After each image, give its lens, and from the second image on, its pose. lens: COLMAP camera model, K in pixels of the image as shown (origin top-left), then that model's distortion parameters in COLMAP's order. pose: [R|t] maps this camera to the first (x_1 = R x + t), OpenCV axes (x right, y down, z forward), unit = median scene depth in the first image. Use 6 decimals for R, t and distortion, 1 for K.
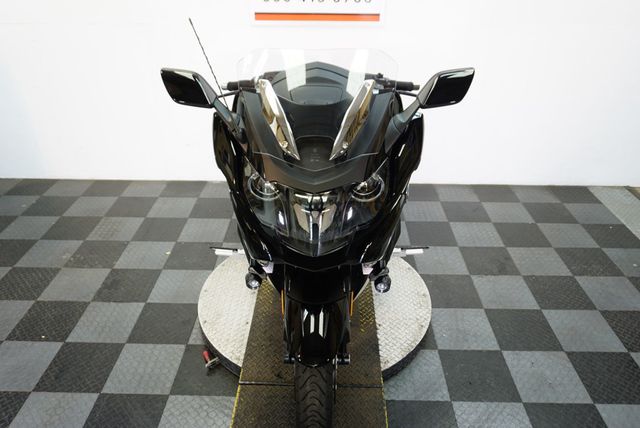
lens RADIAL K [[495.4, 0, 318.8], [0, 495.4, 214.3], [0, 0, 1]] dist [-0.003098, 0.003034]
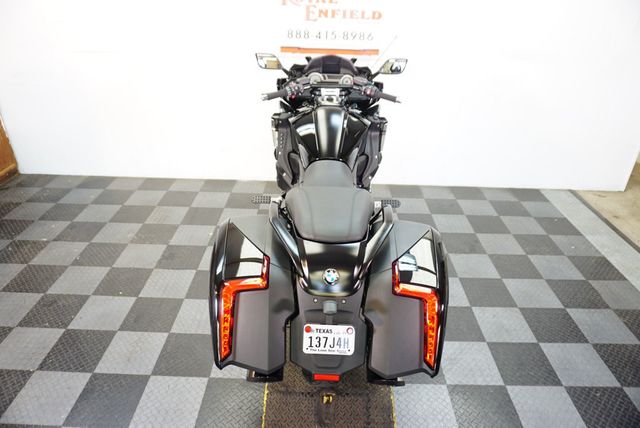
lens RADIAL K [[442.0, 0, 319.1], [0, 442.0, 214.9], [0, 0, 1]] dist [-0.039729, 0.020232]
pose [[0.999709, 0.014524, 0.019245, -0.053487], [-0.014247, 0.999794, -0.014466, 0.045048], [-0.019451, 0.014188, 0.999710, -0.142167]]
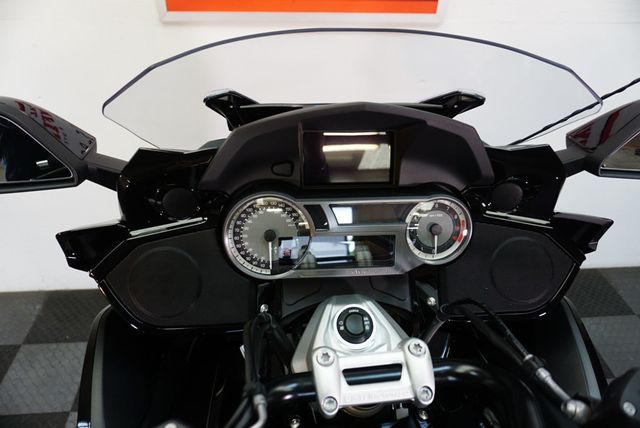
lens RADIAL K [[442.0, 0, 314.5], [0, 442.0, 214.1], [0, 0, 1]] dist [-0.039729, 0.020232]
pose [[0.995227, -0.042916, 0.087649, -0.044756], [0.030194, 0.989460, 0.141625, -0.302403], [-0.092803, -0.138302, 0.986032, 0.657149]]
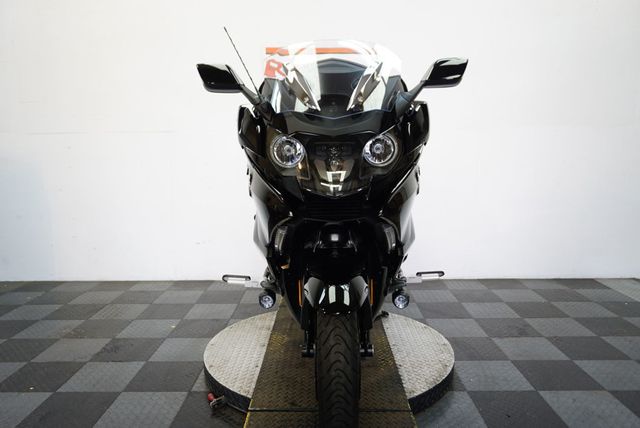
lens RADIAL K [[495.4, 0, 316.7], [0, 495.4, 215.9], [0, 0, 1]] dist [-0.003098, 0.003034]
pose [[0.999876, -0.015173, 0.004126, -0.027951], [0.015588, 0.921966, -0.386957, 0.275385], [0.002068, 0.386973, 0.922089, 0.034759]]
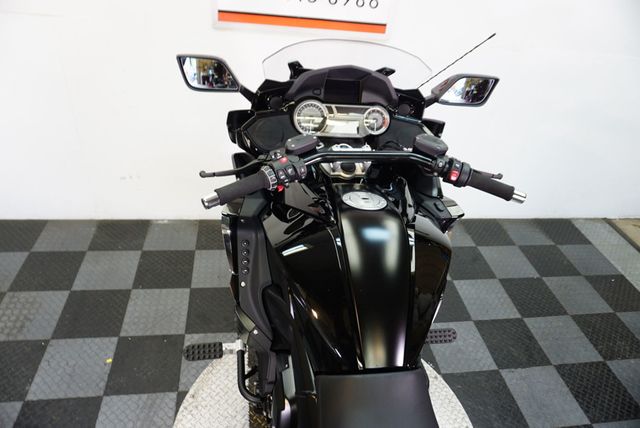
lens RADIAL K [[442.0, 0, 316.9], [0, 442.0, 214.2], [0, 0, 1]] dist [-0.039729, 0.020232]
pose [[0.982133, -0.013936, 0.187672, -0.130241], [-0.009422, 0.992362, 0.122998, -0.224740], [-0.187952, -0.122568, 0.974500, 0.370904]]
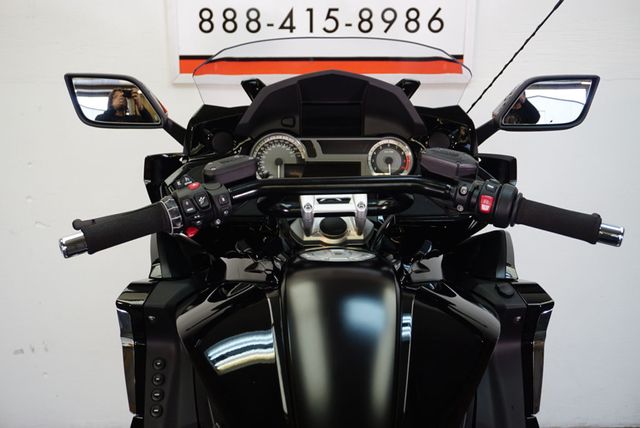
lens RADIAL K [[893.0, 0, 309.5], [0, 893.0, 211.9], [0, 0, 1]] dist [0.048193, 0.000000]
pose [[0.999527, -0.016214, 0.026126, -0.043306], [0.021450, 0.976453, -0.214662, -0.113254], [-0.022030, 0.215121, 0.976339, 0.284959]]
